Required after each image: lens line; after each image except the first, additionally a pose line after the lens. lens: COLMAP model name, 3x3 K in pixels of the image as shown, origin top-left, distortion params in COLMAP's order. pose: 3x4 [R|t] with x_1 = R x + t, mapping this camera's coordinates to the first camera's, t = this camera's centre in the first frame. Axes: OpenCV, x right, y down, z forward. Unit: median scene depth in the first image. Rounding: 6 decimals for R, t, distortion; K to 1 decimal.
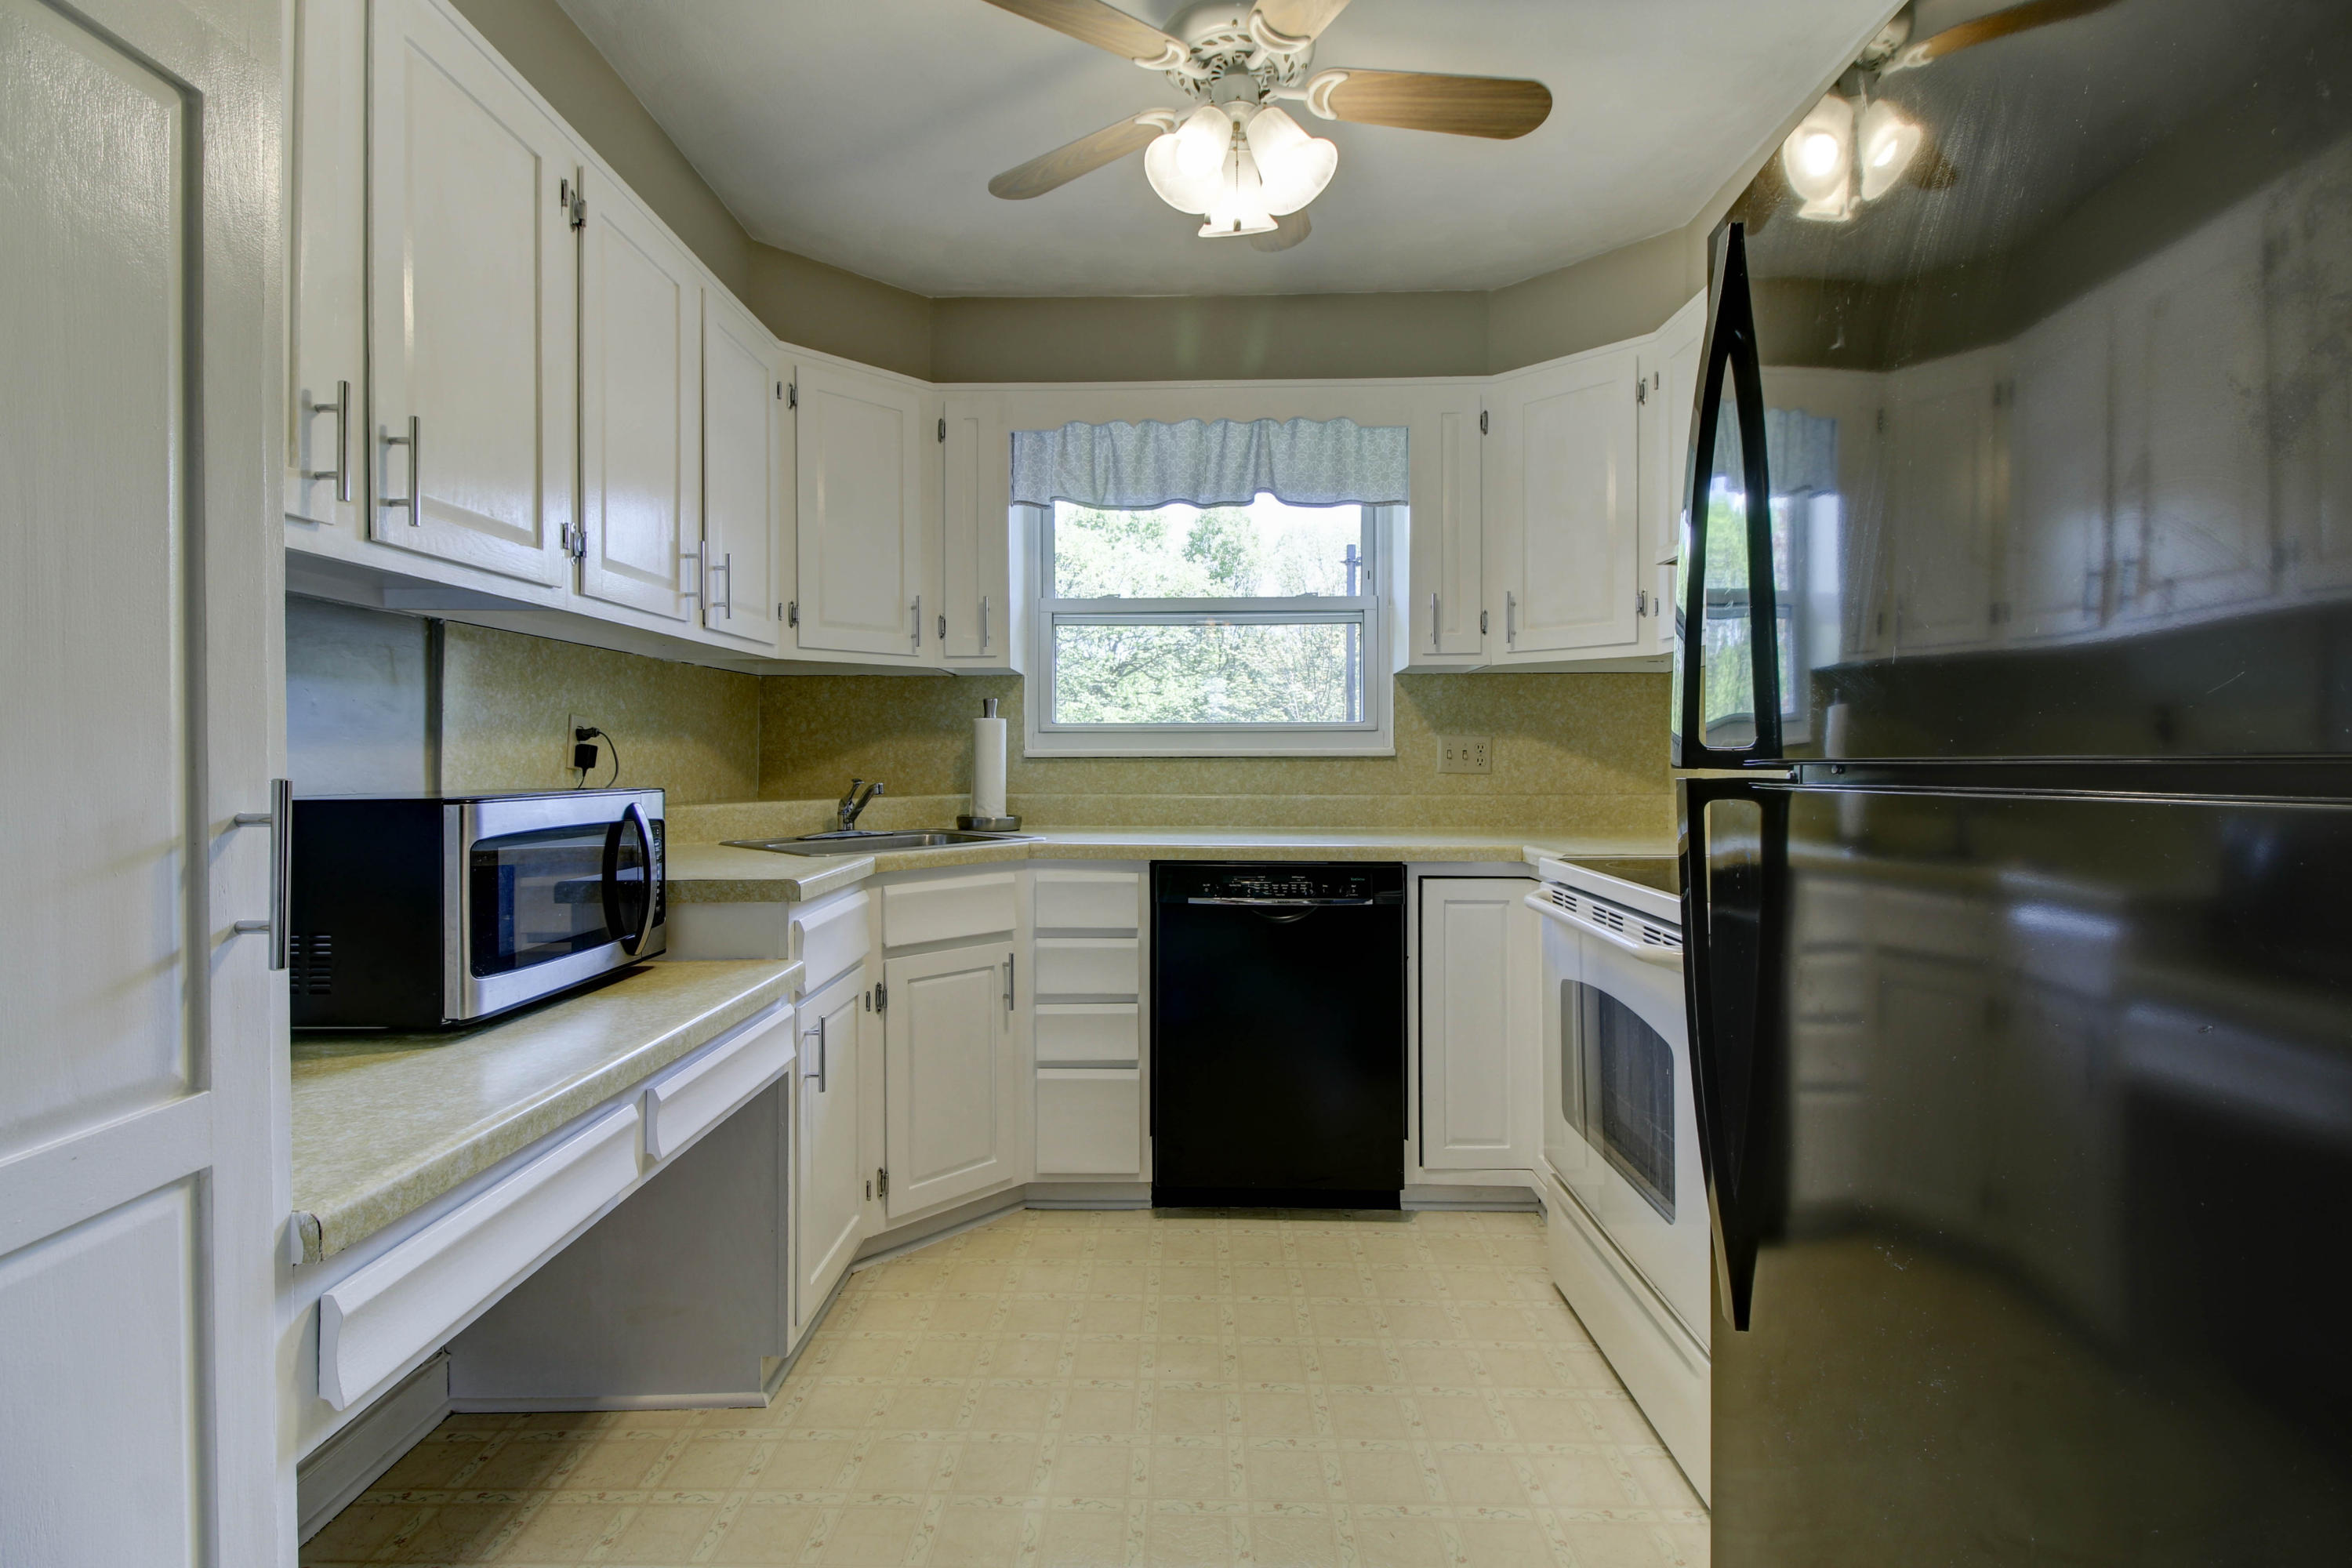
lens RADIAL K [[1062.4, 0, 1169.4], [0, 1062.4, 772.2], [0, 0, 1]] dist [0.010014, -0.007967]
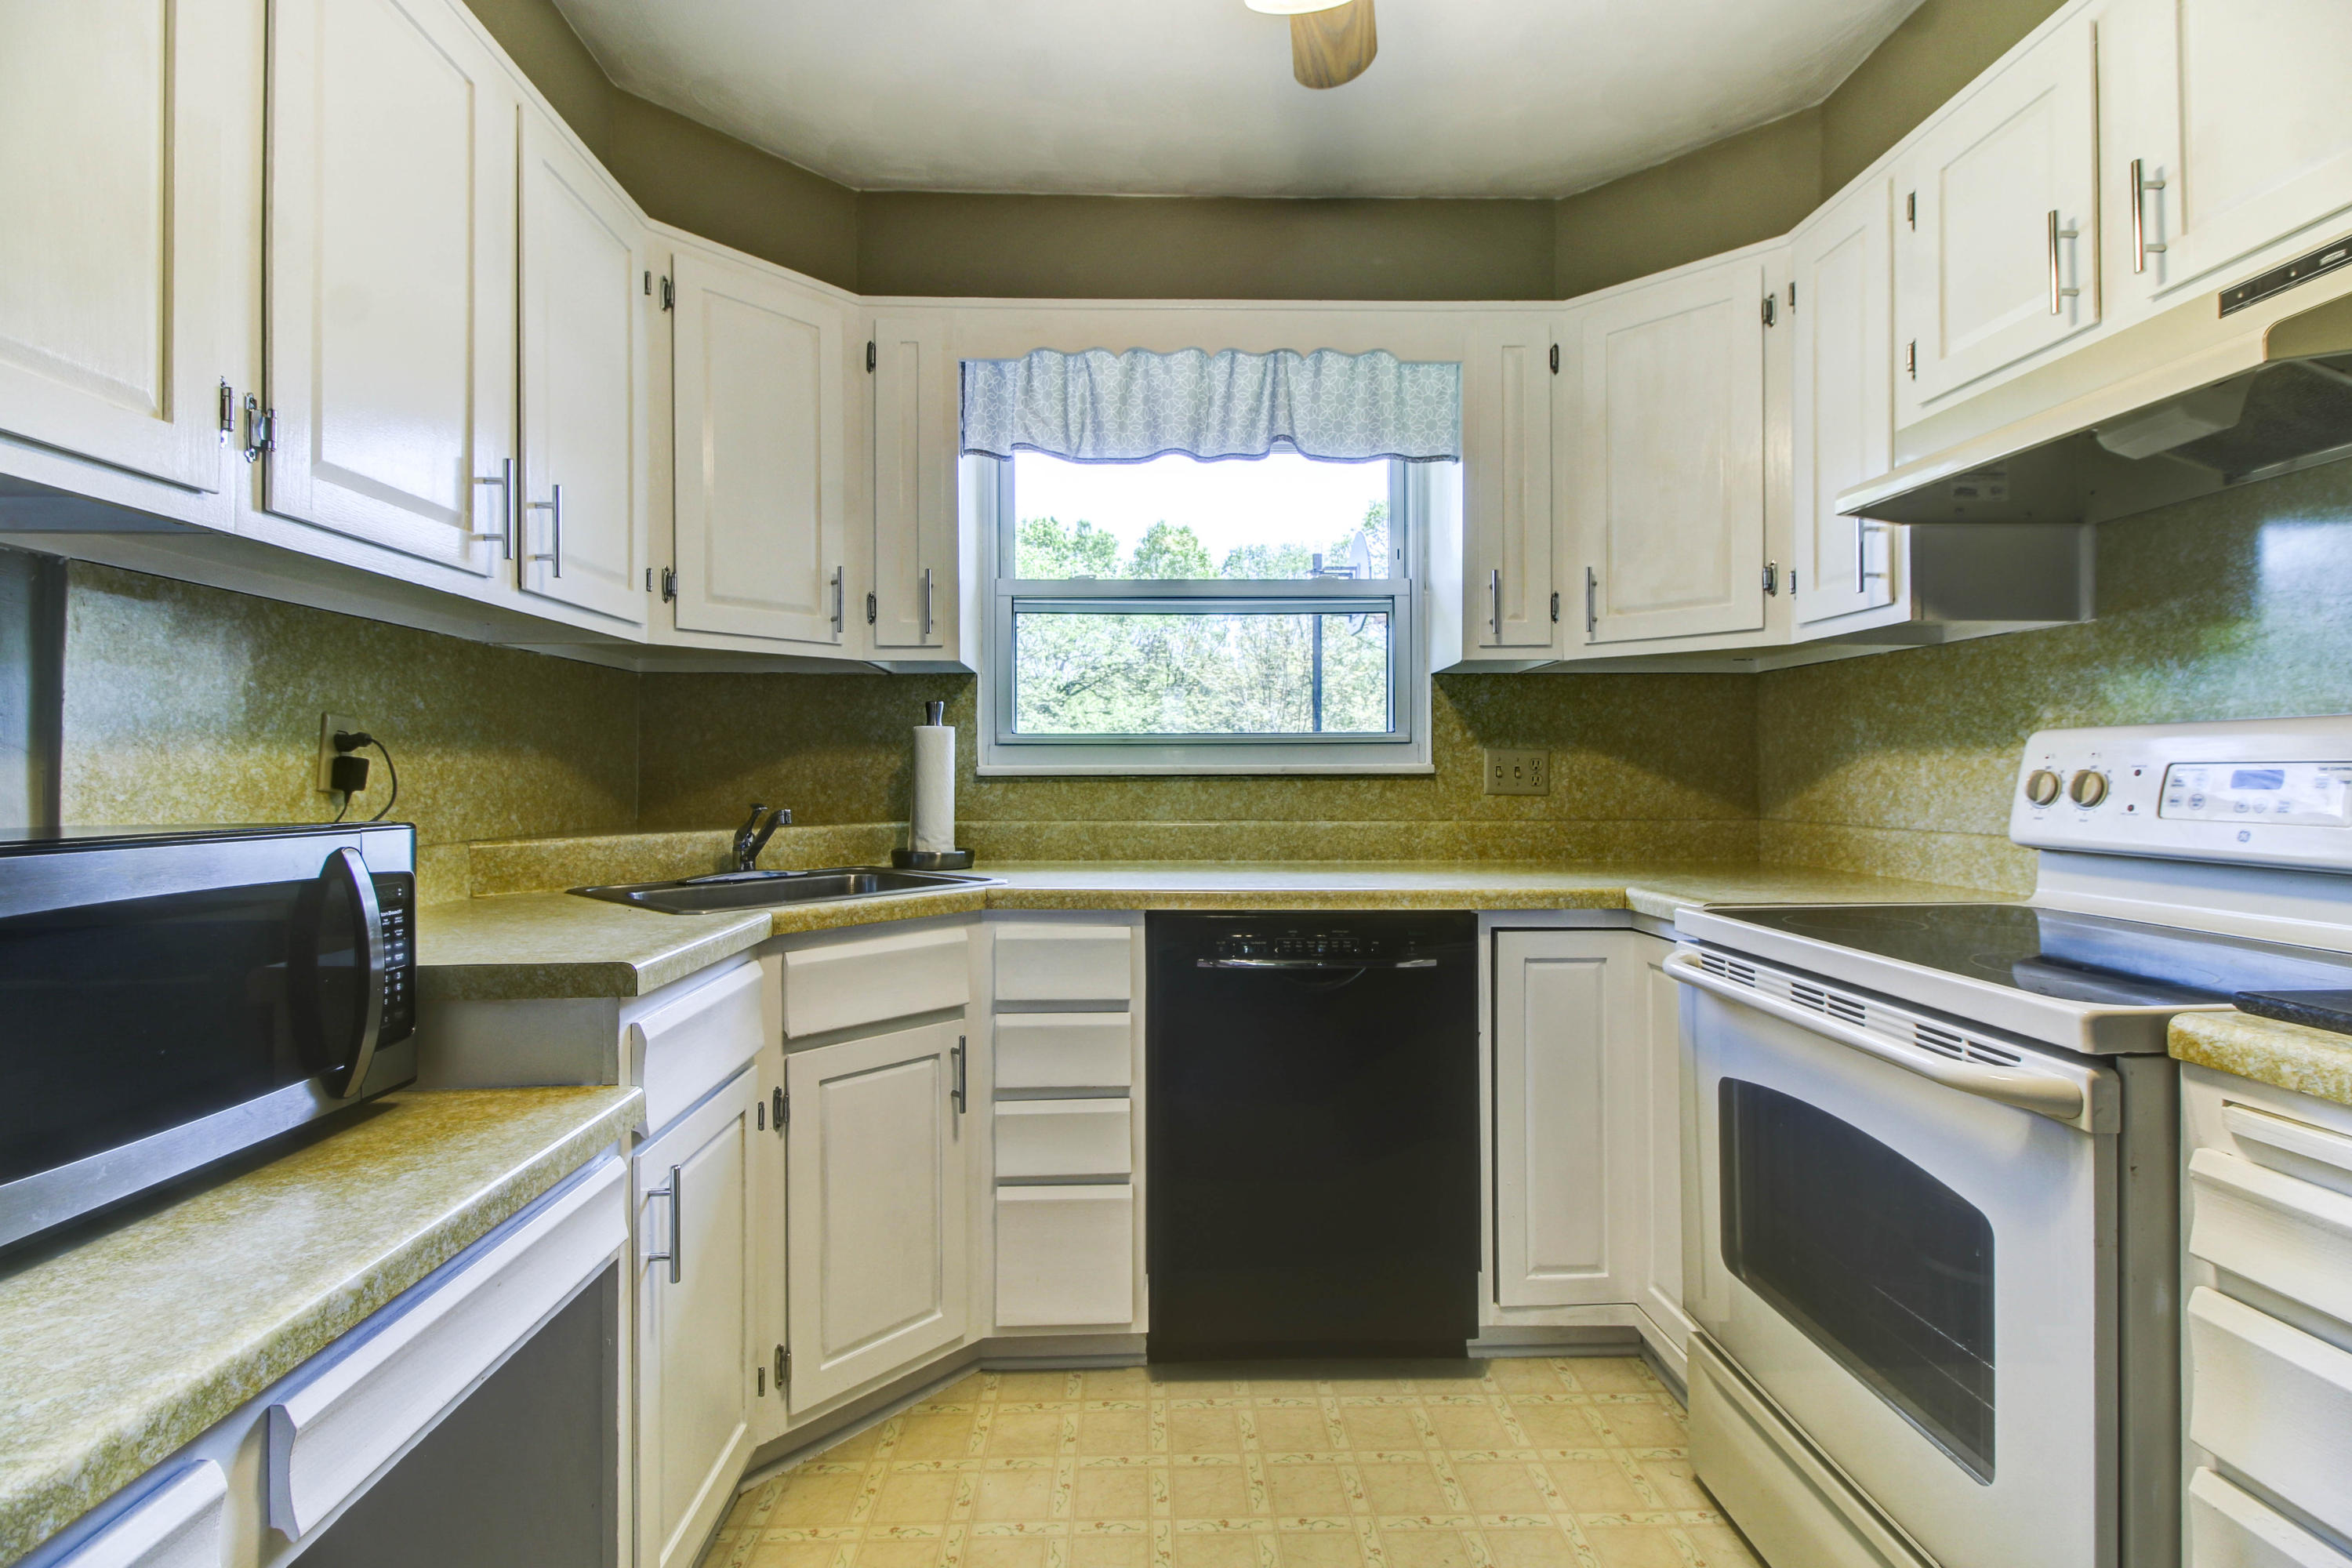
lens RADIAL K [[1078.4, 0, 1176.0], [0, 1078.4, 784.0], [0, 0, 1]] dist [0.004830, -0.000283]
pose [[0.998625, -0.001317, 0.052404, -0.036353], [0.001726, 0.999969, -0.007747, -0.001498], [-0.052392, 0.007827, 0.998596, 0.221247]]
